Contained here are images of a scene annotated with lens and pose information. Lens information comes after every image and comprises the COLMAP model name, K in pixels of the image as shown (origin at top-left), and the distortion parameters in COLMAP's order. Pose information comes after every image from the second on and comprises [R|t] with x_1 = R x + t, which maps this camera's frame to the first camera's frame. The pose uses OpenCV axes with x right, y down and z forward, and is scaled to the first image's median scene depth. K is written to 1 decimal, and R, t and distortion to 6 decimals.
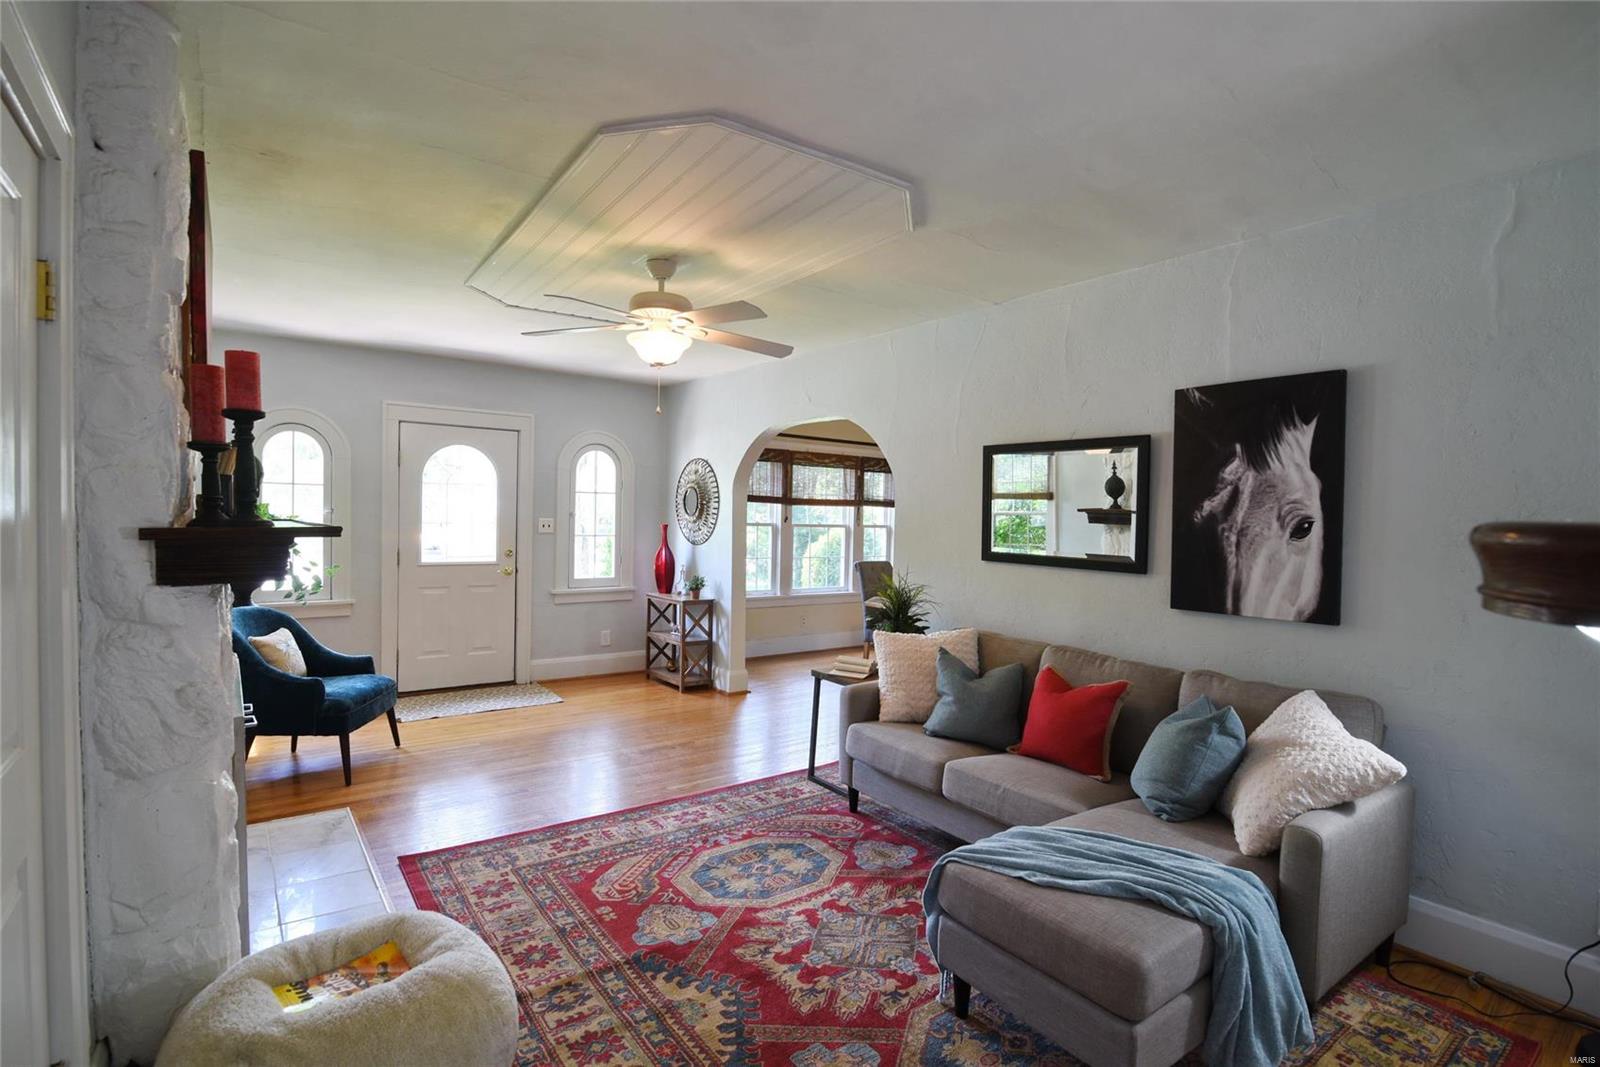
lens RADIAL K [[769.8, 0, 801.9], [0, 769.8, 539.0], [0, 0, 1]] dist [-0.017050, 0.000773]
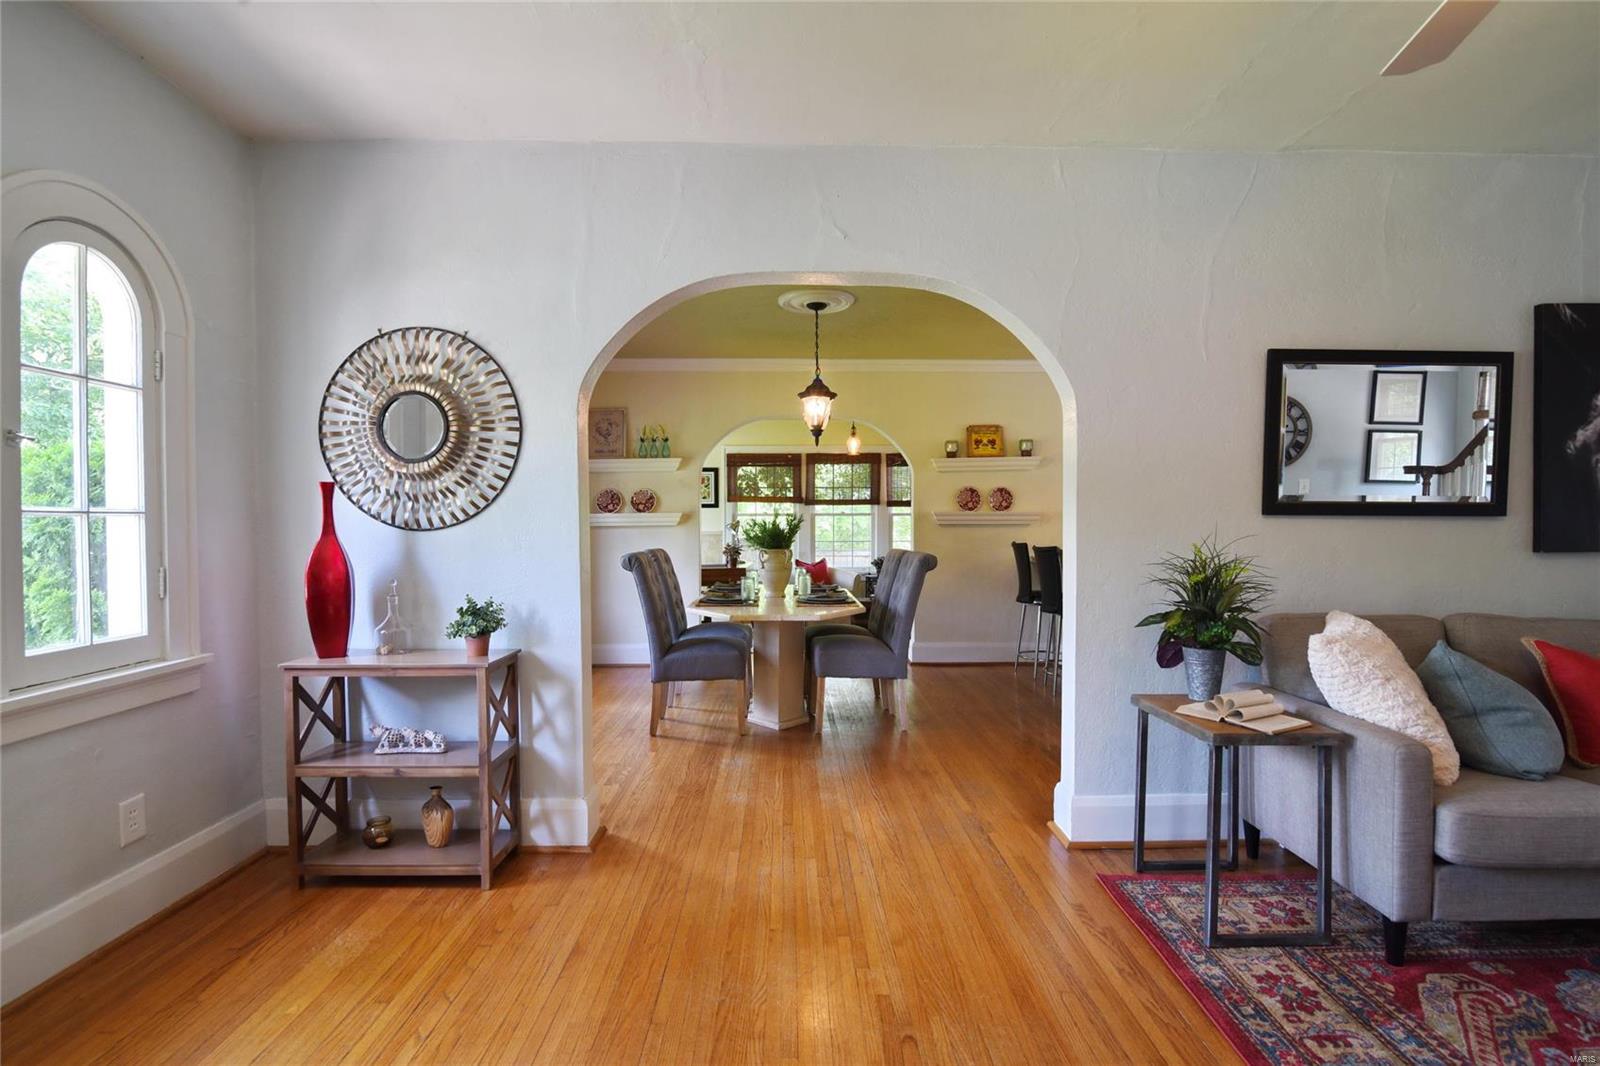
lens RADIAL K [[741.7, 0, 799.3], [0, 741.7, 537.6], [0, 0, 1]] dist [-0.018665, -0.000085]
pose [[0.590677, -0.037418, 0.806040, -0.667992], [0.039461, 0.999069, 0.017461, 0.024707], [-0.805943, 0.021494, 0.591603, 1.148298]]
